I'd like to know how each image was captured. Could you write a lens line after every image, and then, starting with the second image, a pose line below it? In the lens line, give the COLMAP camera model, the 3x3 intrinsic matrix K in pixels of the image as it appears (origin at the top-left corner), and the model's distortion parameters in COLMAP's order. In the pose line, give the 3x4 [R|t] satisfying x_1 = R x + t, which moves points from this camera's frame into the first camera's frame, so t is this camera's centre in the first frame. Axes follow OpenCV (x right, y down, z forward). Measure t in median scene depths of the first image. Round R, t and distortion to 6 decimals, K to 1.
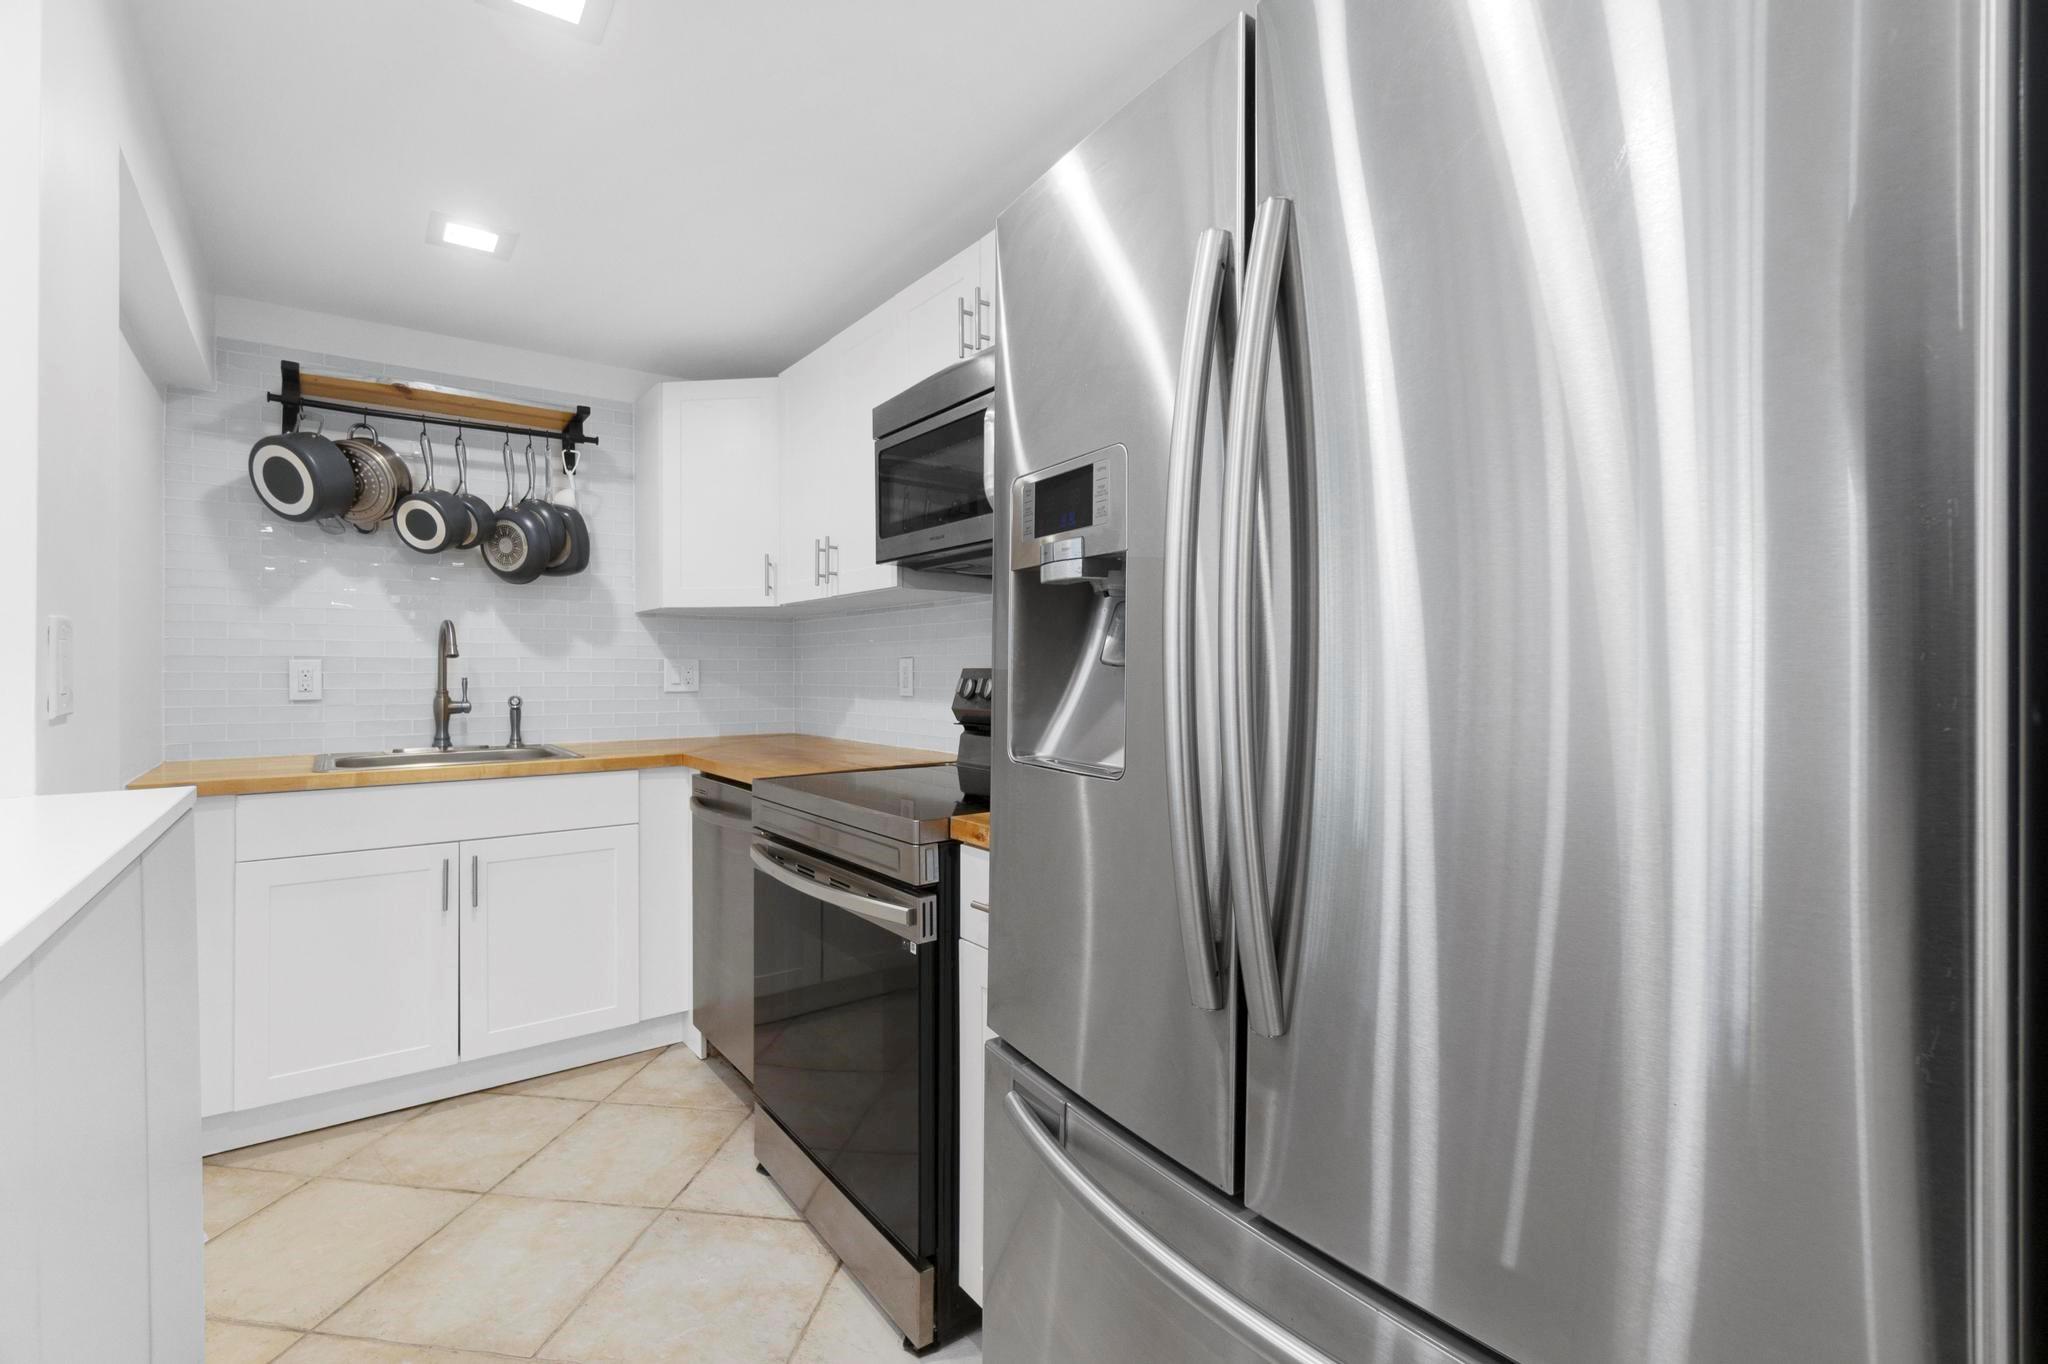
lens RADIAL K [[895.1, 0, 1031.2], [0, 895.1, 672.3], [0, 0, 1]] dist [-0.004415, -0.000194]
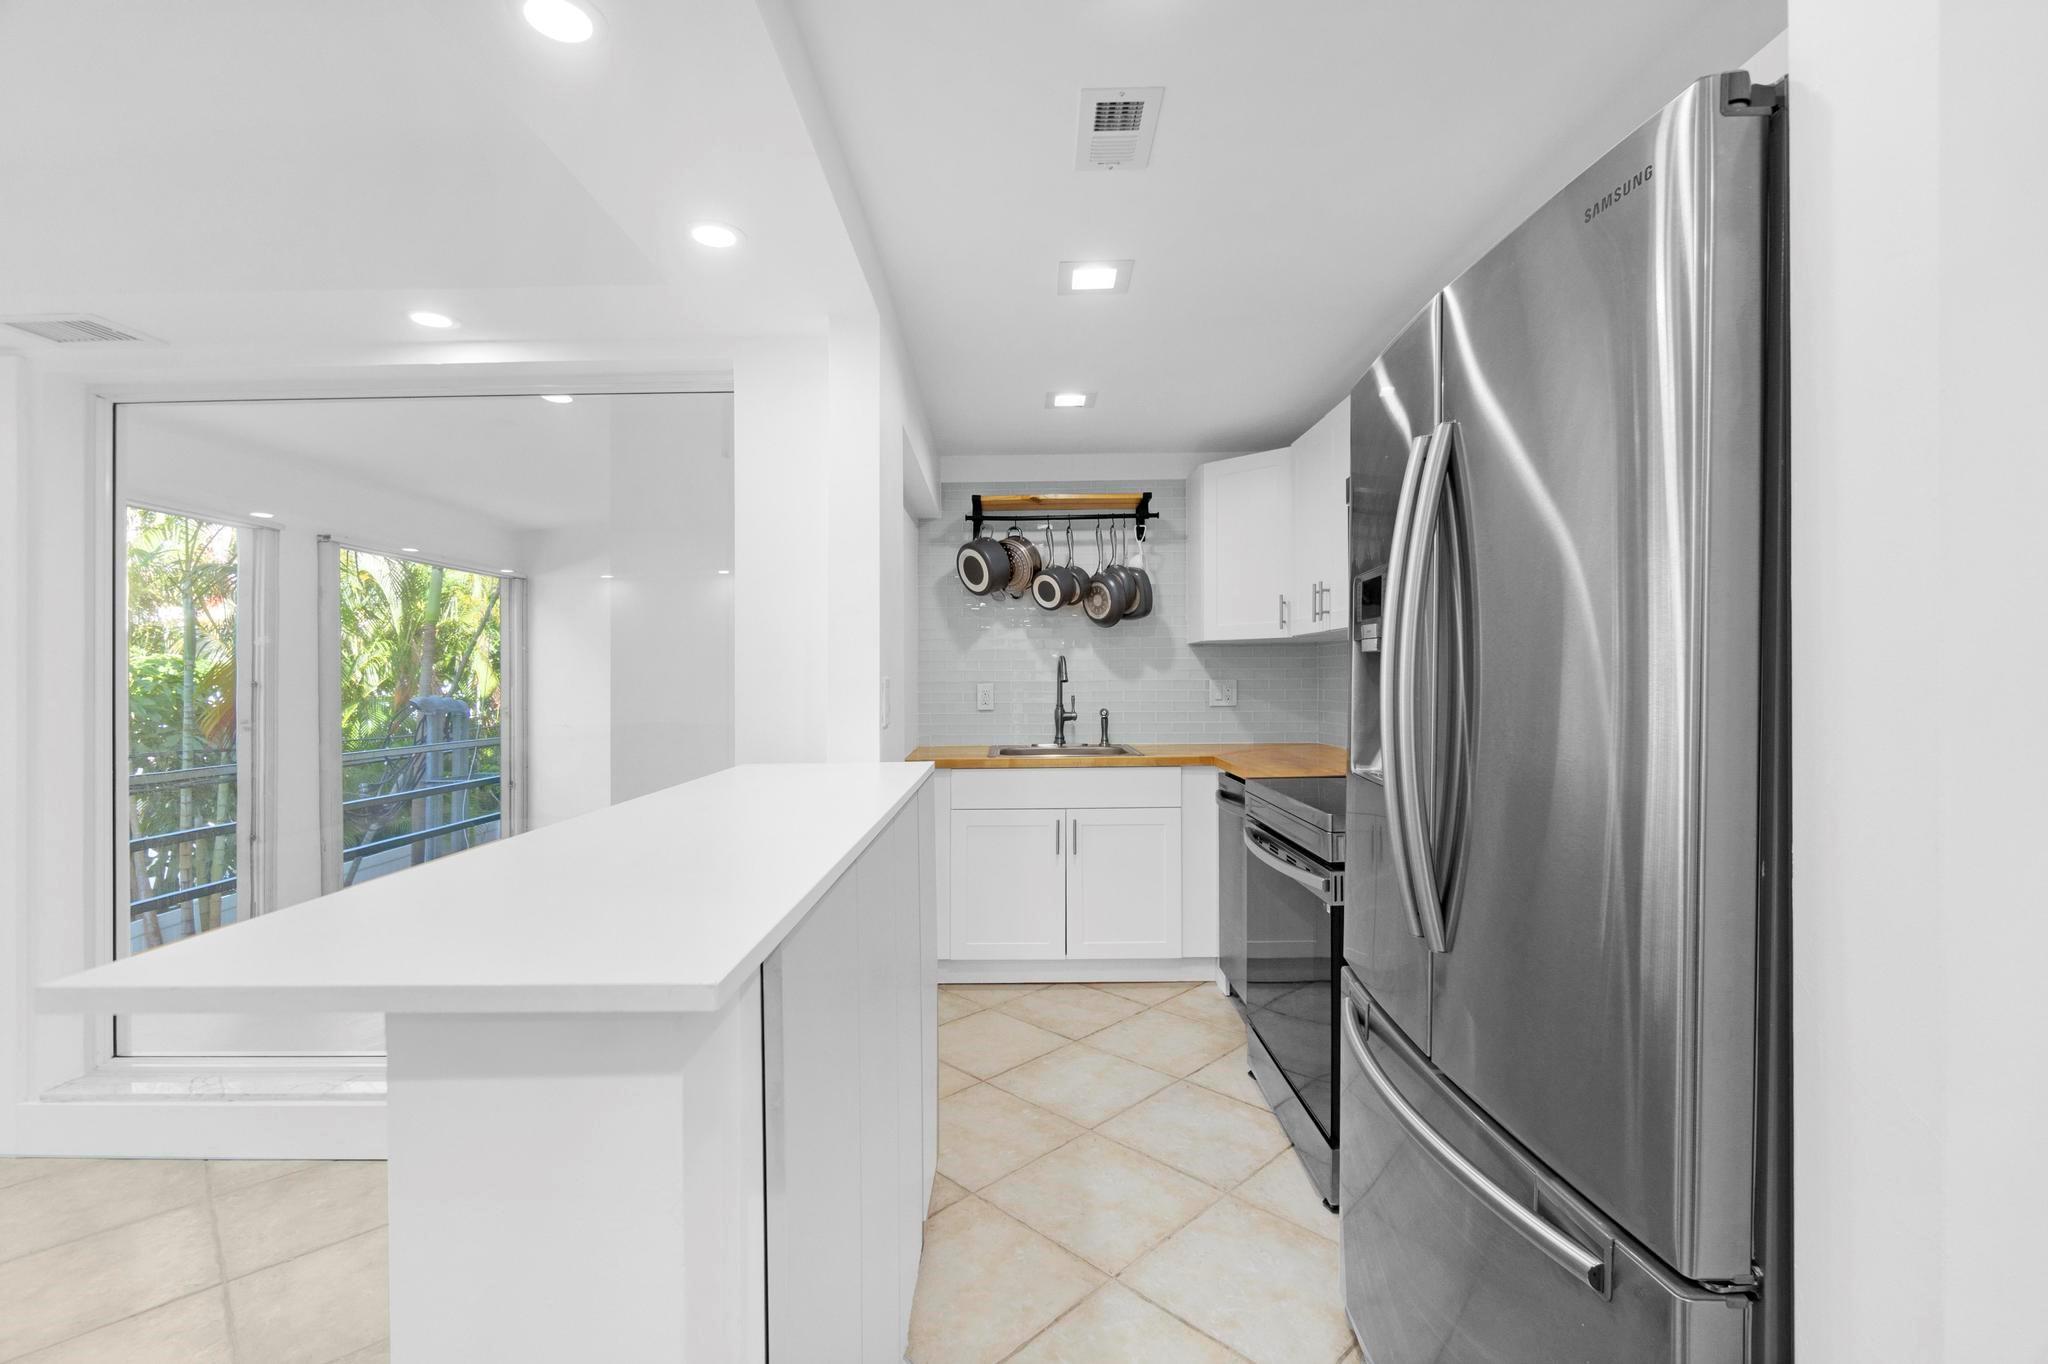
lens RADIAL K [[943.9, 0, 1045.7], [0, 943.9, 678.9], [0, 0, 1]] dist [-0.002857, 0.000081]
pose [[0.807474, 0.000142, -0.589903, 0.229126], [0.003233, 0.999984, 0.004667, -0.029211], [0.589894, -0.005676, 0.807460, -0.251286]]
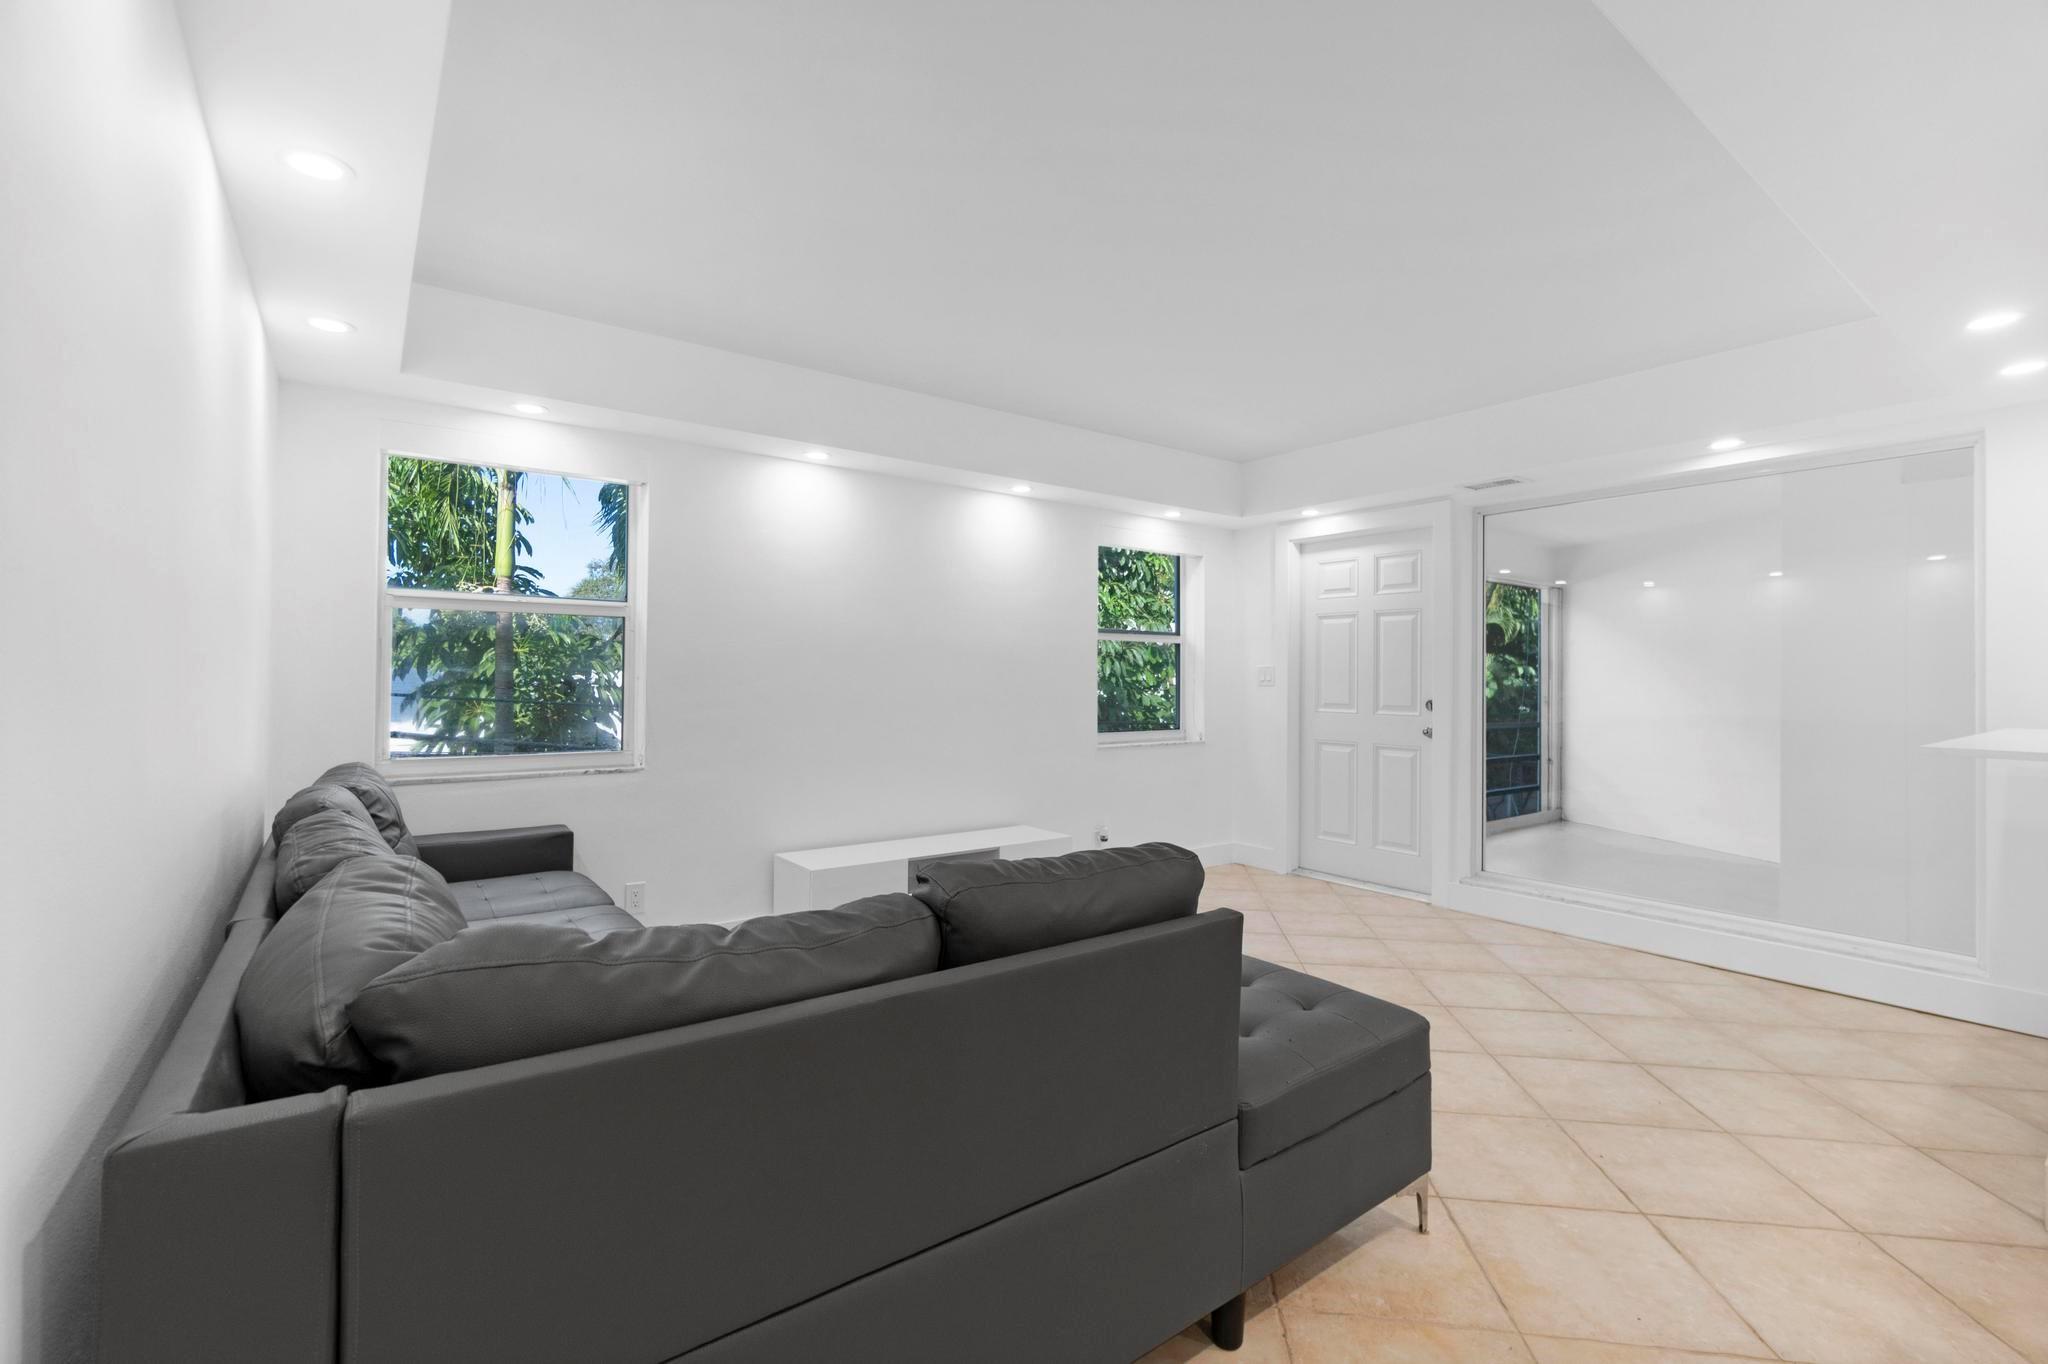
lens RADIAL K [[919.7, 0, 1010.3], [0, 919.7, 667.7], [0, 0, 1]] dist [-0.004310, -0.000074]
pose [[-0.005264, -0.005069, -0.999973, 0.624338], [-0.008733, 0.999949, -0.005023, -0.007308], [0.999948, 0.008706, -0.005308, -0.917769]]
